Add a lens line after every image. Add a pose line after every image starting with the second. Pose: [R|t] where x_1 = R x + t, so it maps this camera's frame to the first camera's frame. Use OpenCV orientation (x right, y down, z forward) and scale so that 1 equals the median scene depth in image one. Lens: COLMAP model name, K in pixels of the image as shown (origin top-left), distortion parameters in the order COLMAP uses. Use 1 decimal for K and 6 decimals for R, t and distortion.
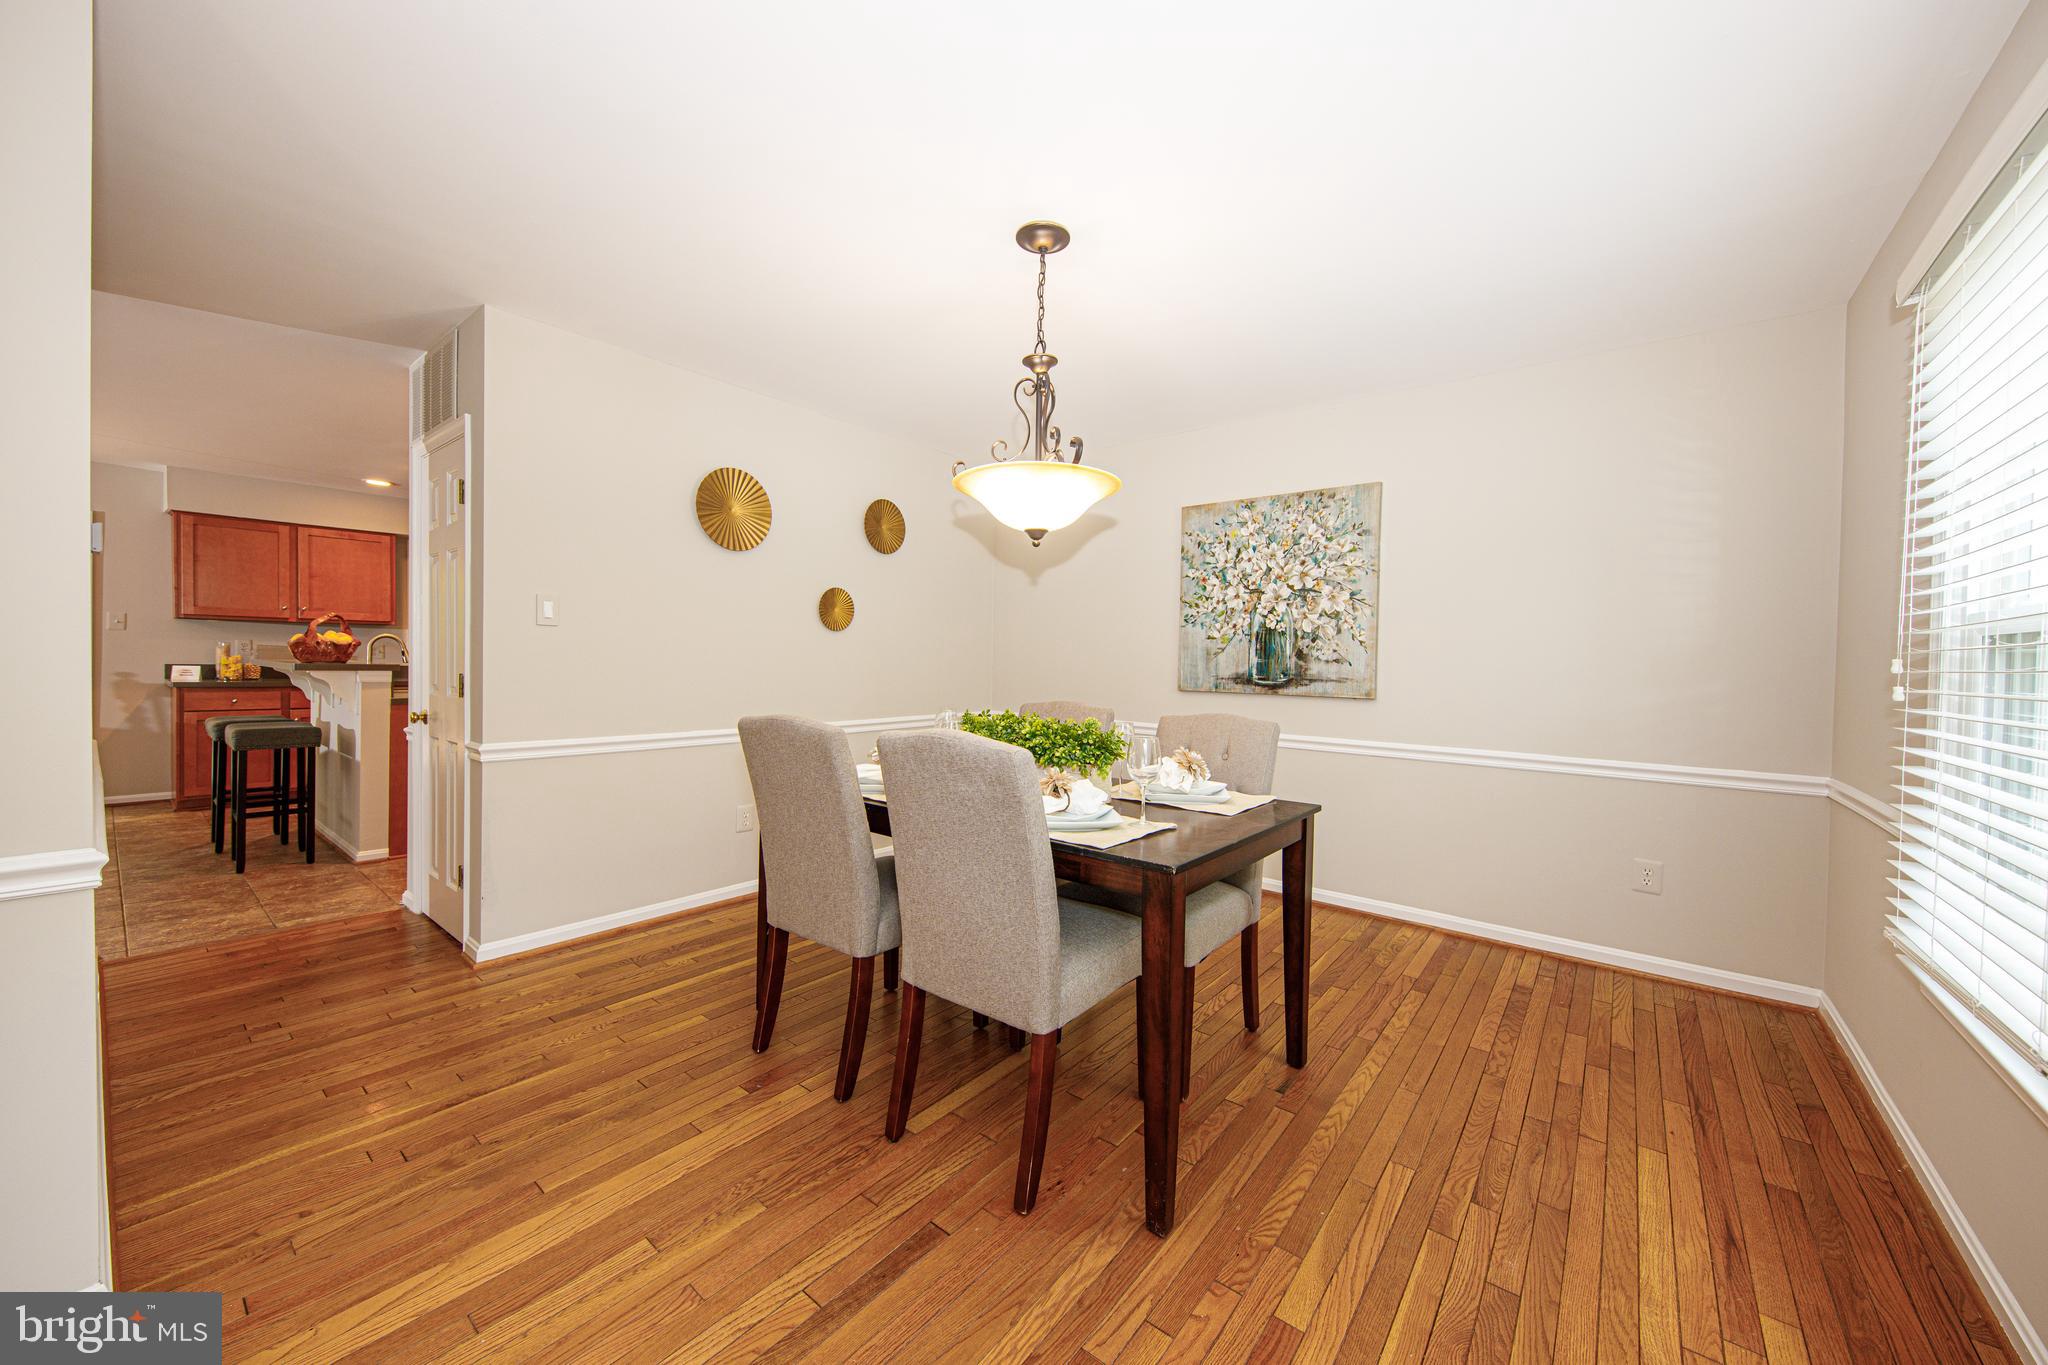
lens RADIAL K [[753.3, 0, 1024.0], [0, 753.3, 682.5], [0, 0, 1]] dist [-0.020158, 0.000019]
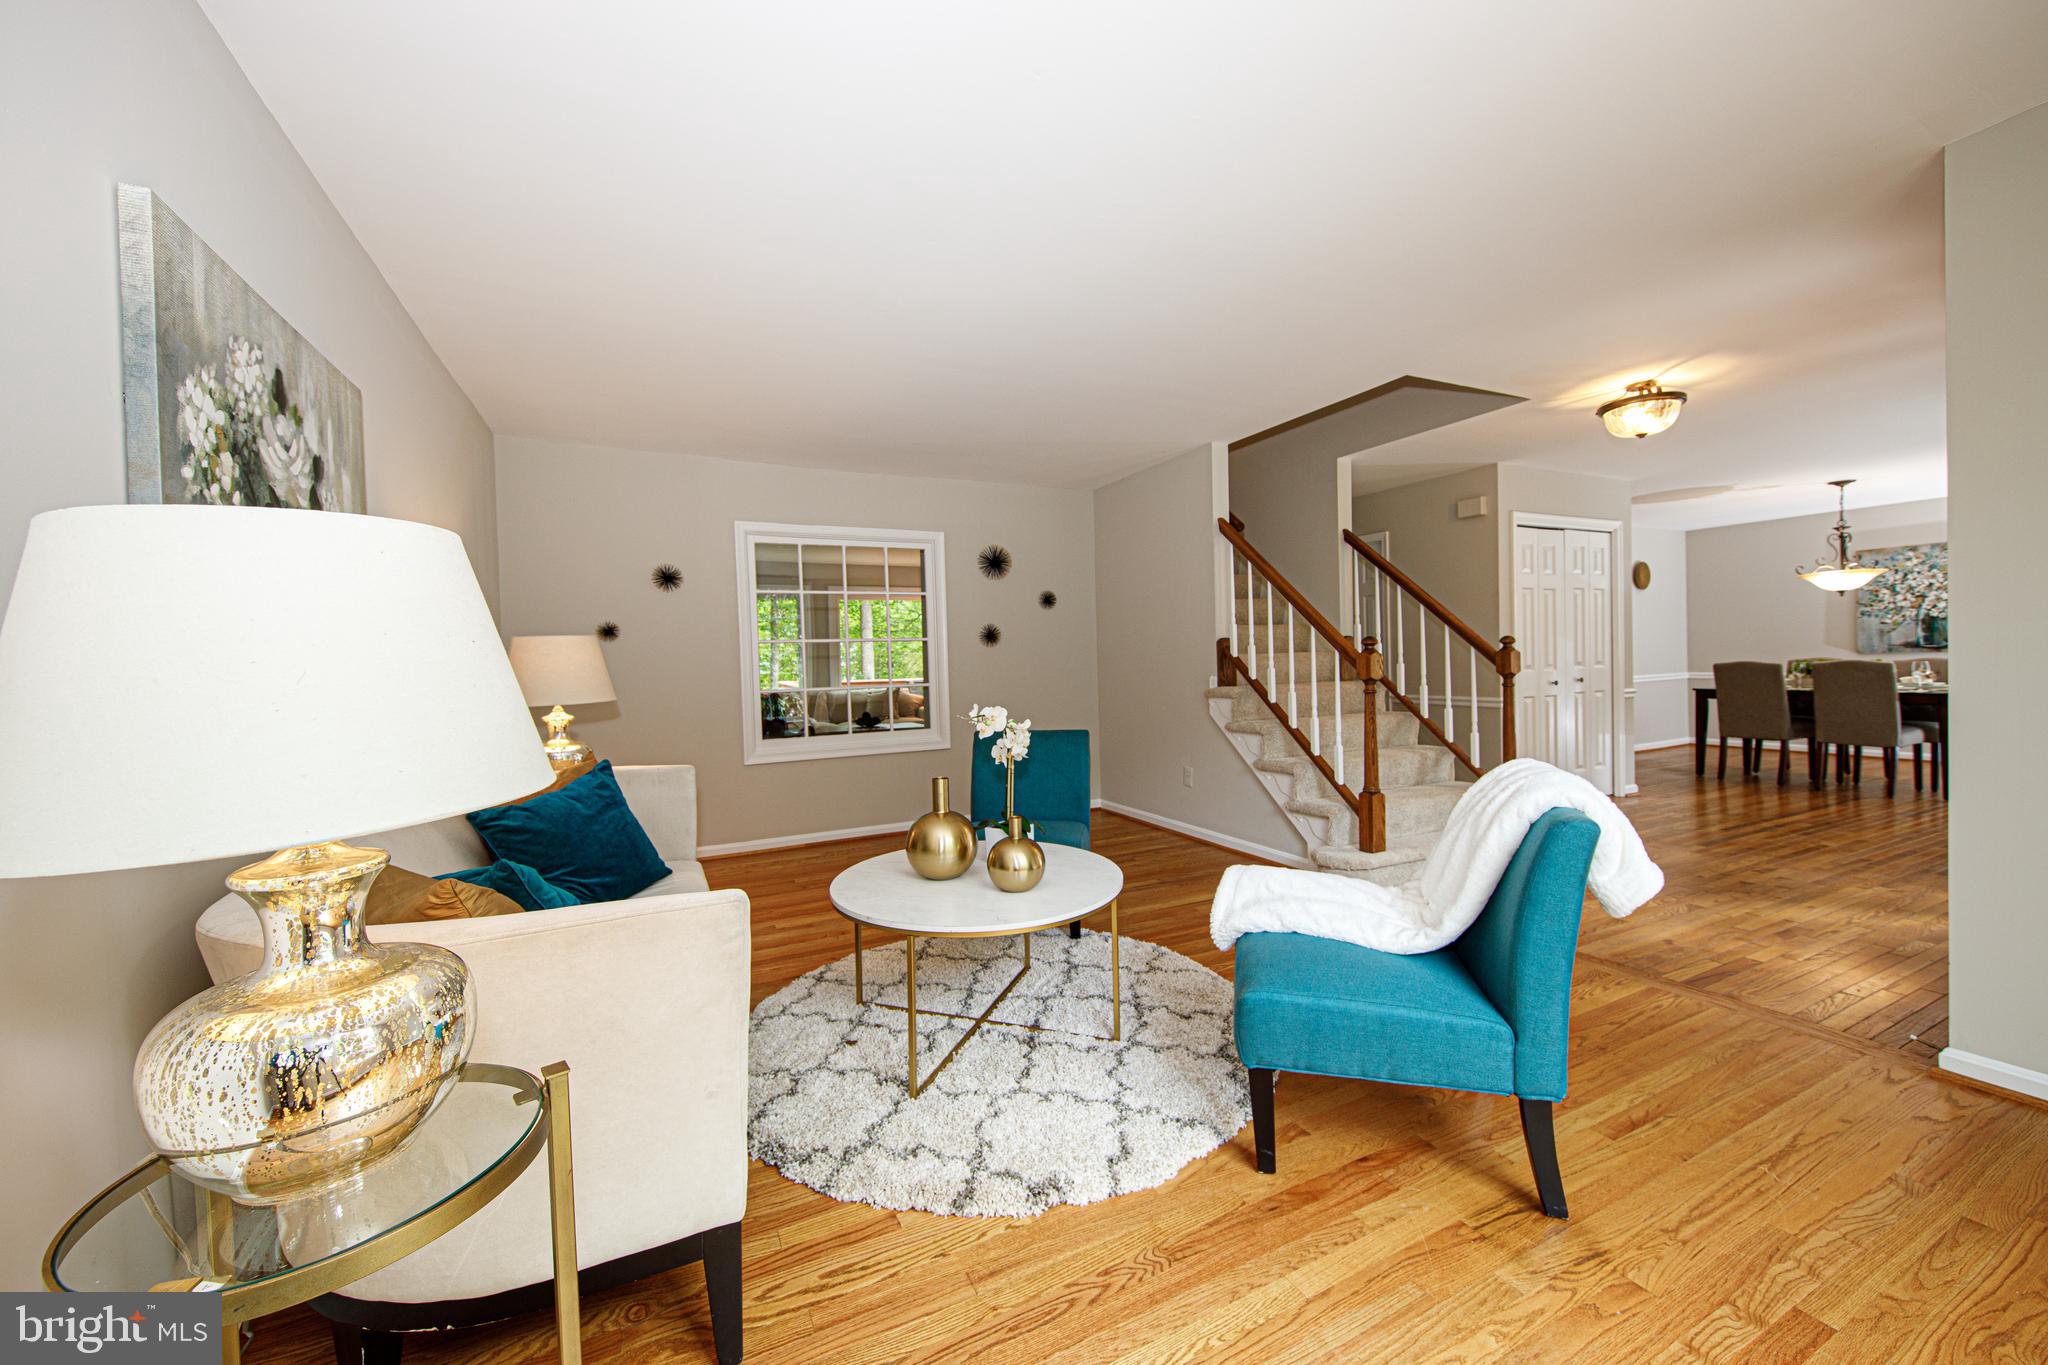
lens RADIAL K [[804.9, 0, 1024.0], [0, 804.9, 682.5], [0, 0, 1]] dist [0.000687, 0.000289]
pose [[0.913136, -0.036425, -0.406024, -0.915184], [0.038040, 0.999268, -0.004096, 0.013230], [0.405876, -0.011705, 0.913853, -1.715523]]
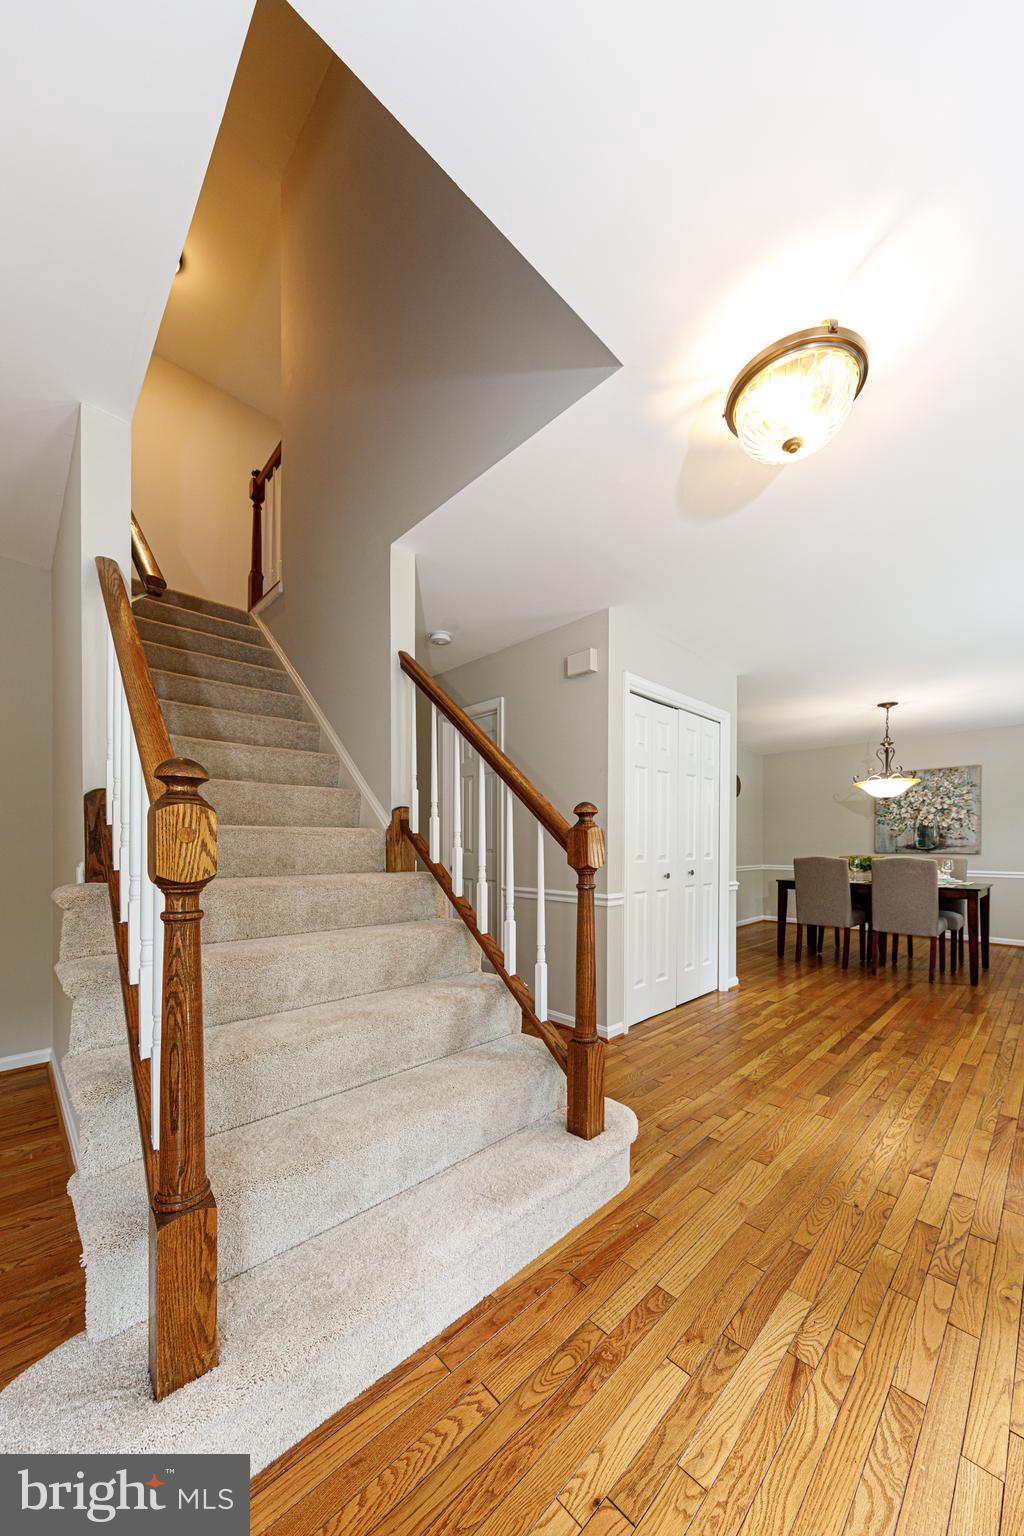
lens RADIAL K [[524.2, 0, 527.6], [0, 524.2, 855.2], [0, 0, 1]] dist [-0.000505, -0.000021]
pose [[0.993247, -0.017975, -0.114615, -0.744512], [0.017141, 0.999819, -0.008259, 0.014670], [0.114743, 0.006239, 0.993376, -0.802985]]
